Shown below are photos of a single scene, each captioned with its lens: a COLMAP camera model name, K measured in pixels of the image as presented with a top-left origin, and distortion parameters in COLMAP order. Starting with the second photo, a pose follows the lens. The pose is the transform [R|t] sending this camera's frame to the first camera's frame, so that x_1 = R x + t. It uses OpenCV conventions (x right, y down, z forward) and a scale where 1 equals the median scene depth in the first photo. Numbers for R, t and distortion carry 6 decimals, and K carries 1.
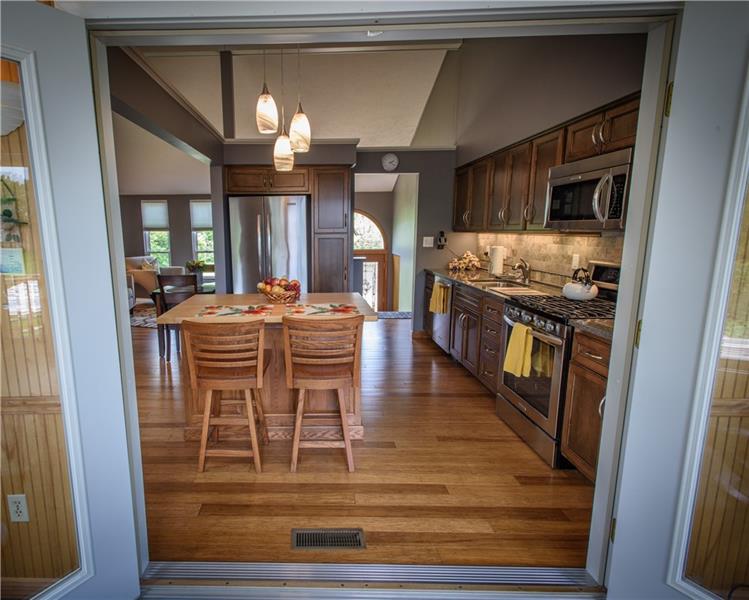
lens RADIAL K [[421.5, 0, 295.9], [0, 421.5, 302.3], [0, 0, 1]] dist [0.003828, 0.001432]
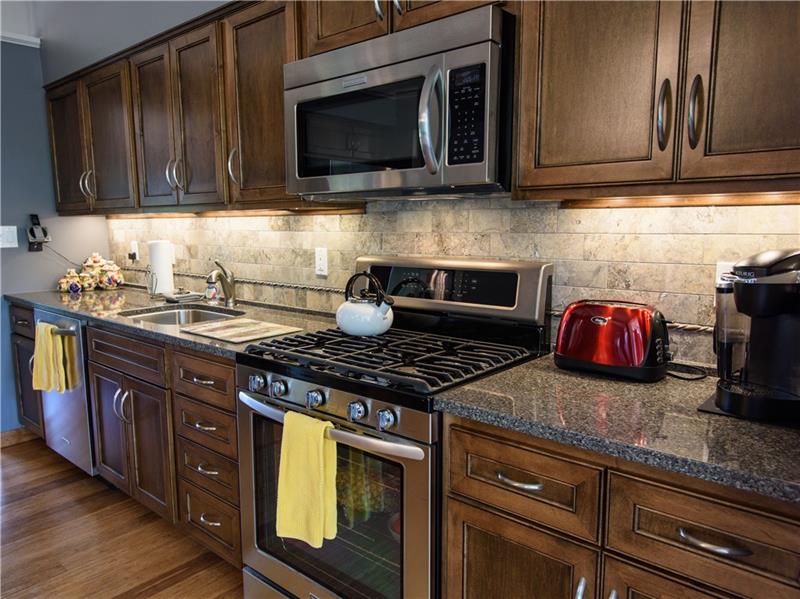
lens RADIAL K [[581.0, 0, 361.6], [0, 581.0, 300.8], [0, 0, 1]] dist [0.004999, -0.001310]
pose [[0.647884, -0.103541, 0.754669, 0.100349], [0.135498, 0.990584, 0.019583, -0.042221], [-0.749591, 0.089569, 0.655813, 0.376901]]
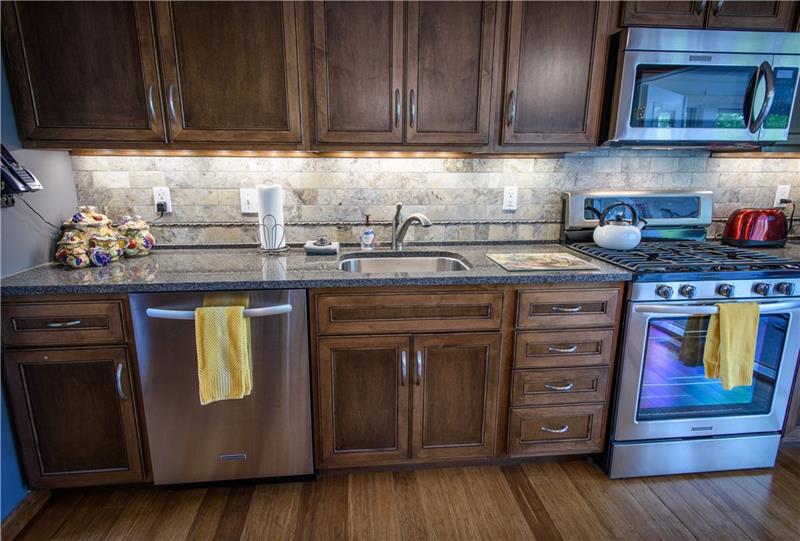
lens RADIAL K [[449.3, 0, 400.0], [0, 449.3, 270.5], [0, 0, 1]] dist [0.012159, -0.000843]
pose [[-0.145391, -0.217363, 0.965202, 0.000596], [0.167721, 0.956033, 0.240562, -0.145674], [-0.975055, 0.196860, -0.102542, 0.995156]]
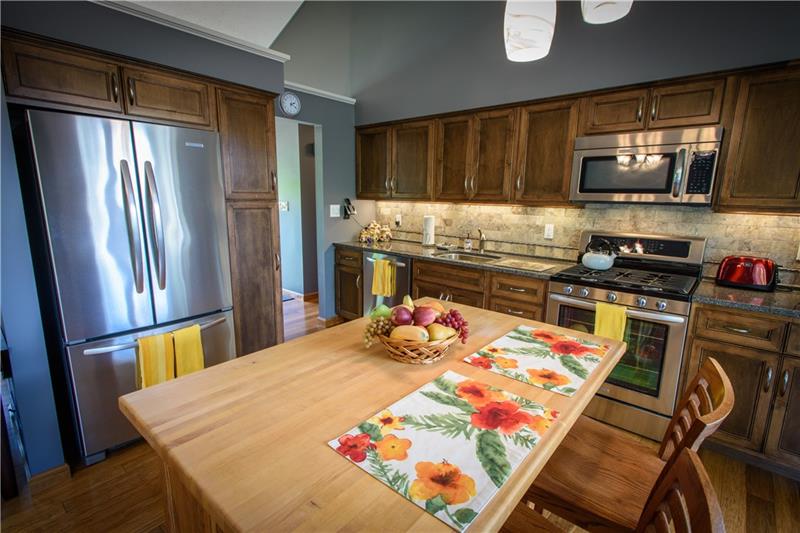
lens RADIAL K [[387.0, 0, 400.0], [0, 387.0, 266.5], [0, 0, 1]] dist [0.003222, -0.000542]
pose [[0.630627, -0.121654, 0.766492, -0.261333], [0.109019, 0.991731, 0.067708, -0.091282], [-0.768391, 0.040864, 0.638675, 0.530868]]
